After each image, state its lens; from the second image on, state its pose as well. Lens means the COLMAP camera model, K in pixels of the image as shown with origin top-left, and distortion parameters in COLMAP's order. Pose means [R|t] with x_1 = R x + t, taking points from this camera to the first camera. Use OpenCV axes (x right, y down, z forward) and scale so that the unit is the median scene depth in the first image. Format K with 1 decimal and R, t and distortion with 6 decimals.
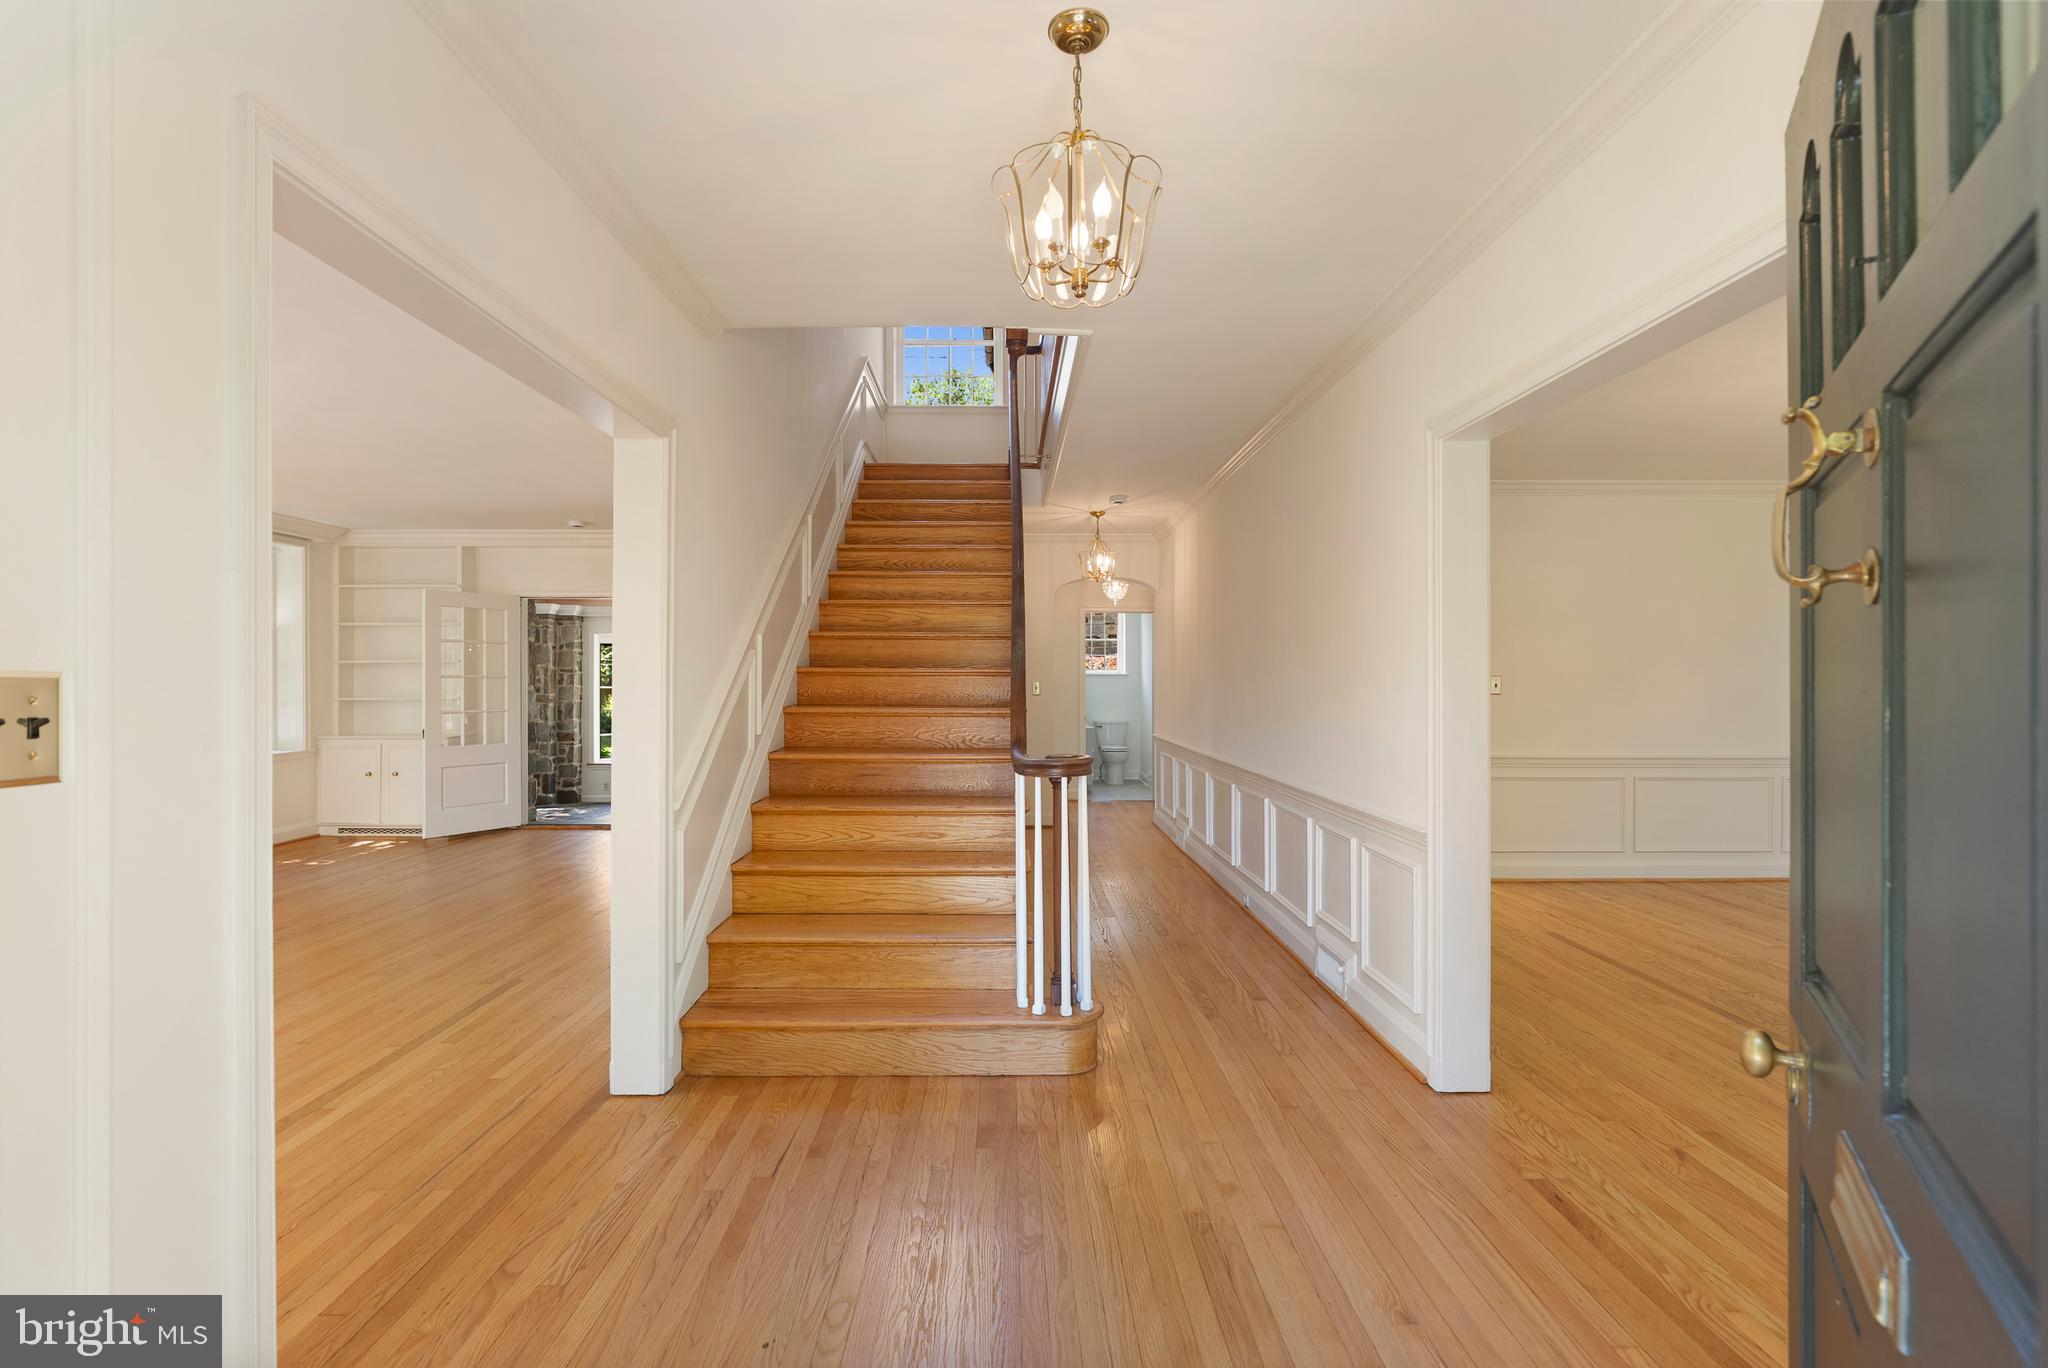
lens RADIAL K [[939.7, 0, 1014.0], [0, 939.7, 681.0], [0, 0, 1]] dist [-0.001727, -0.000265]
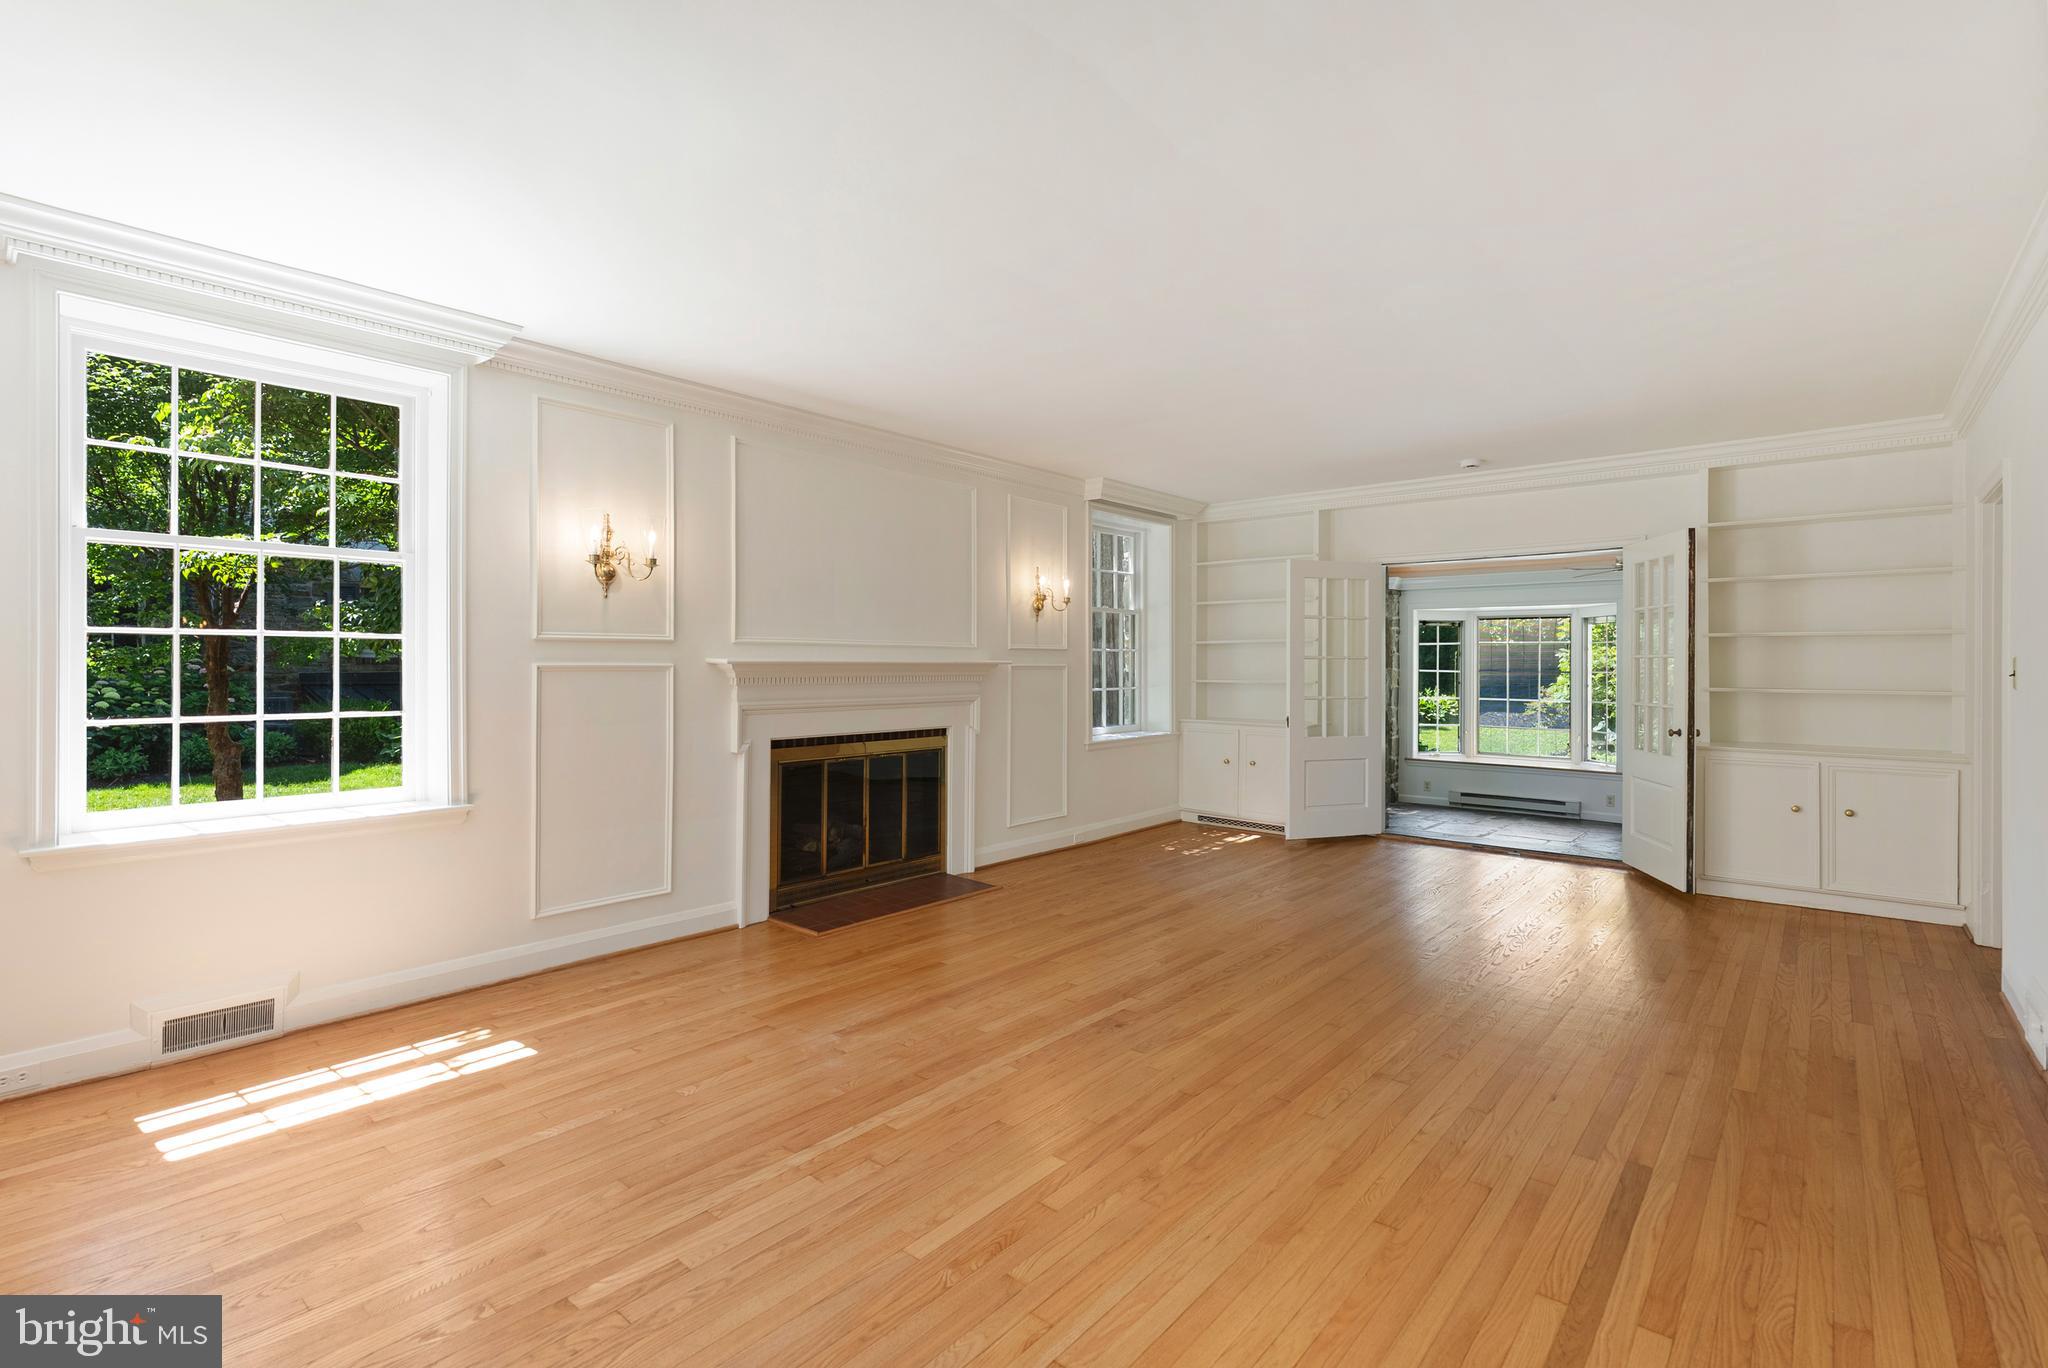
lens RADIAL K [[939.7, 0, 1014.0], [0, 939.7, 681.0], [0, 0, 1]] dist [-0.001727, -0.000265]
pose [[0.751218, 0.016431, -0.659850, -0.228483], [-0.004731, 0.999798, 0.019510, 0.001322], [0.660037, -0.011534, 0.751144, 0.153885]]
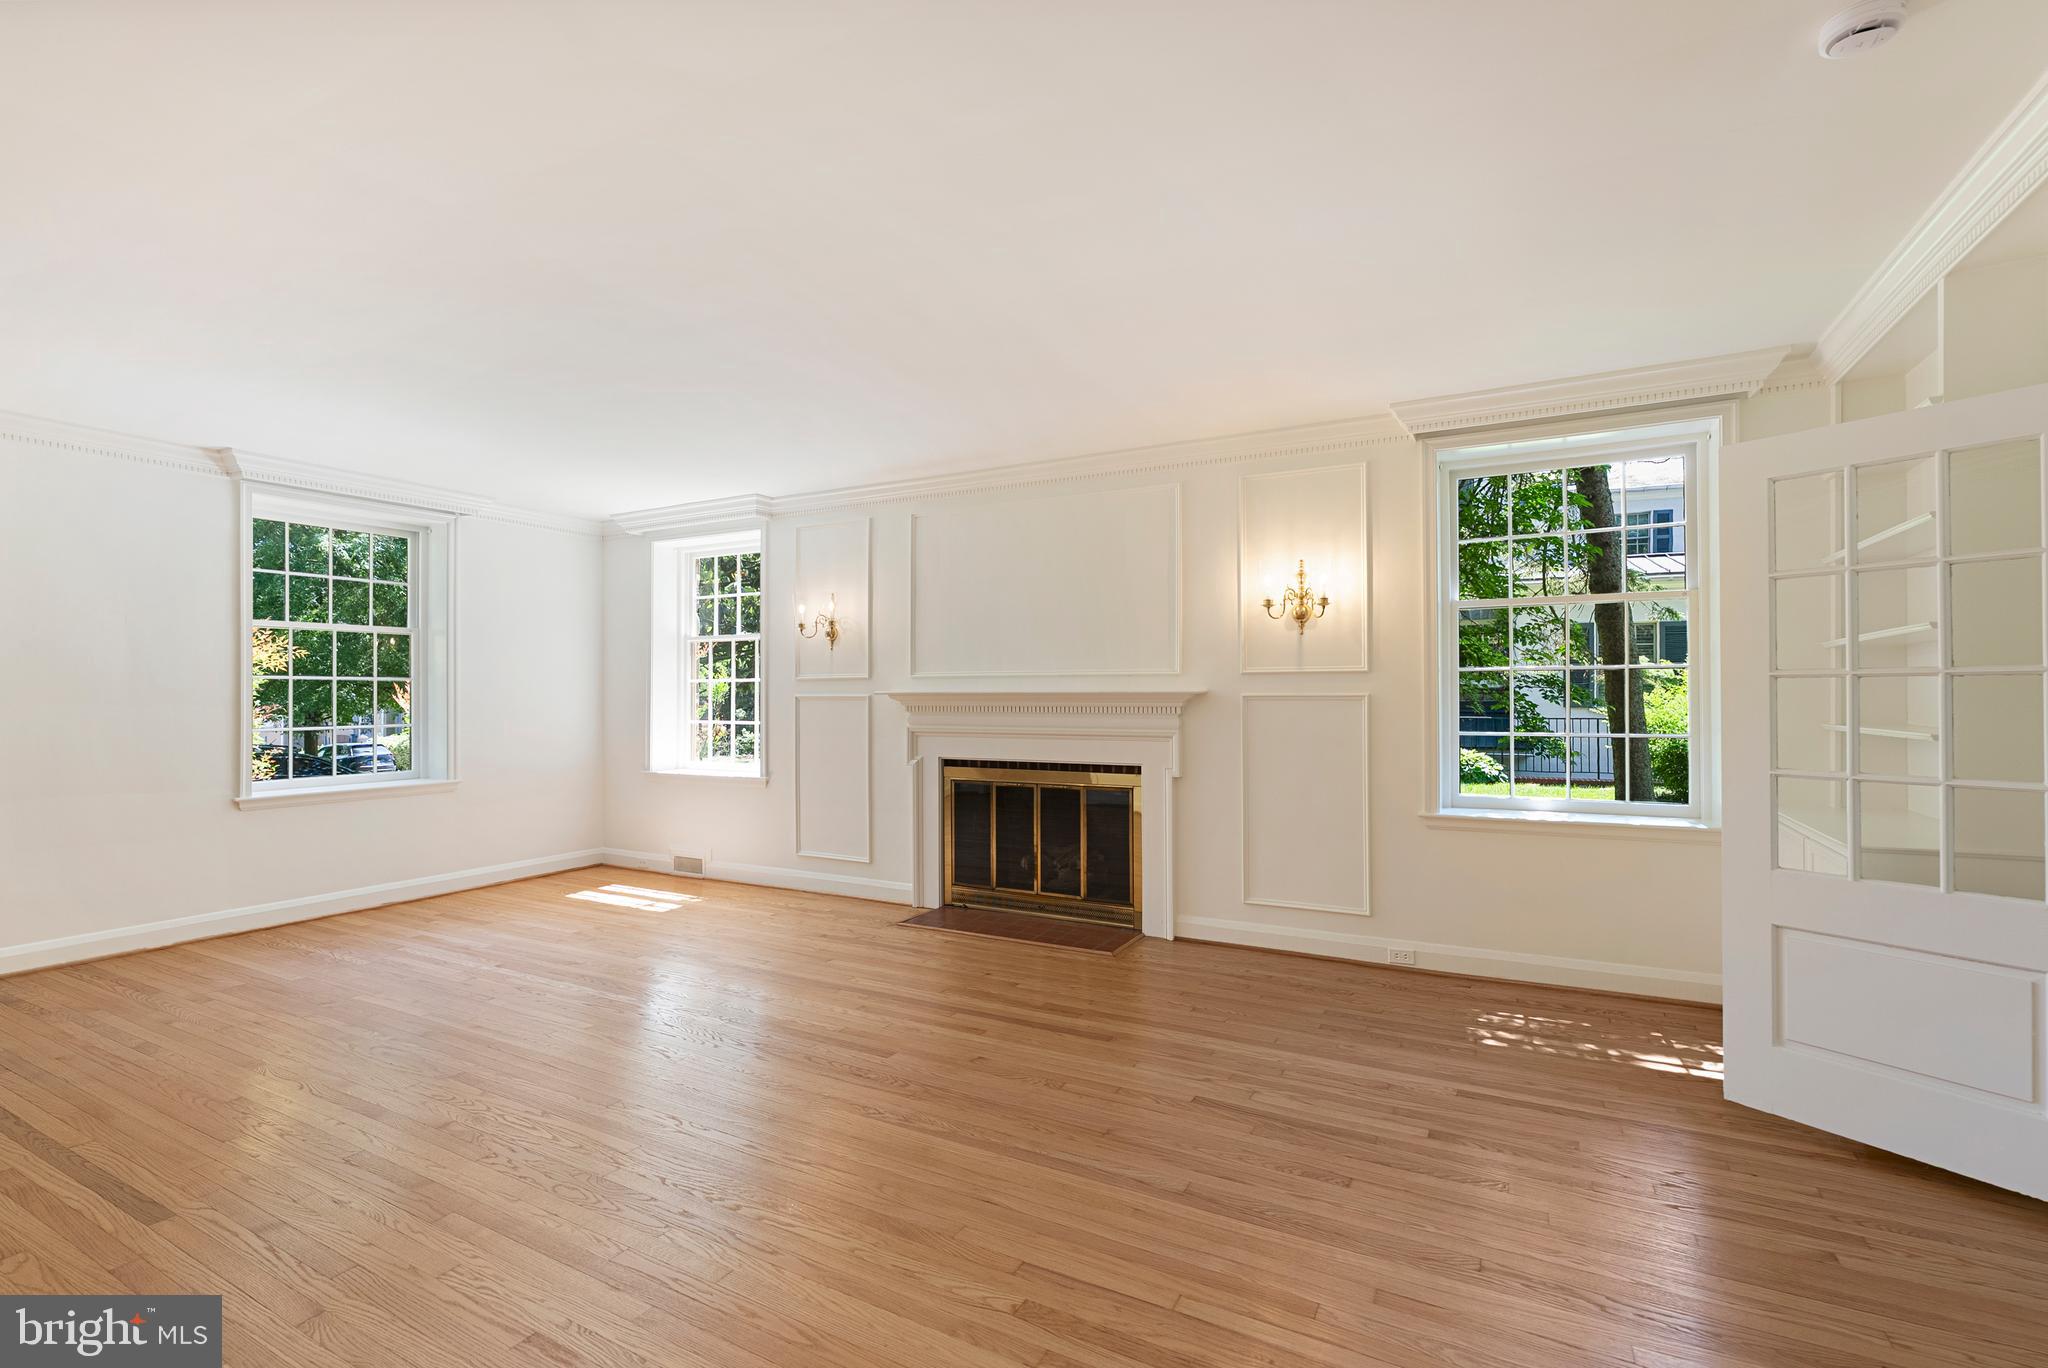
lens RADIAL K [[939.7, 0, 1014.0], [0, 939.7, 681.0], [0, 0, 1]] dist [-0.001727, -0.000265]
pose [[-0.488121, -0.004388, -0.872765, -0.143257], [0.005625, 0.999951, -0.008174, -0.001289], [0.872758, -0.008899, -0.488072, 0.898955]]
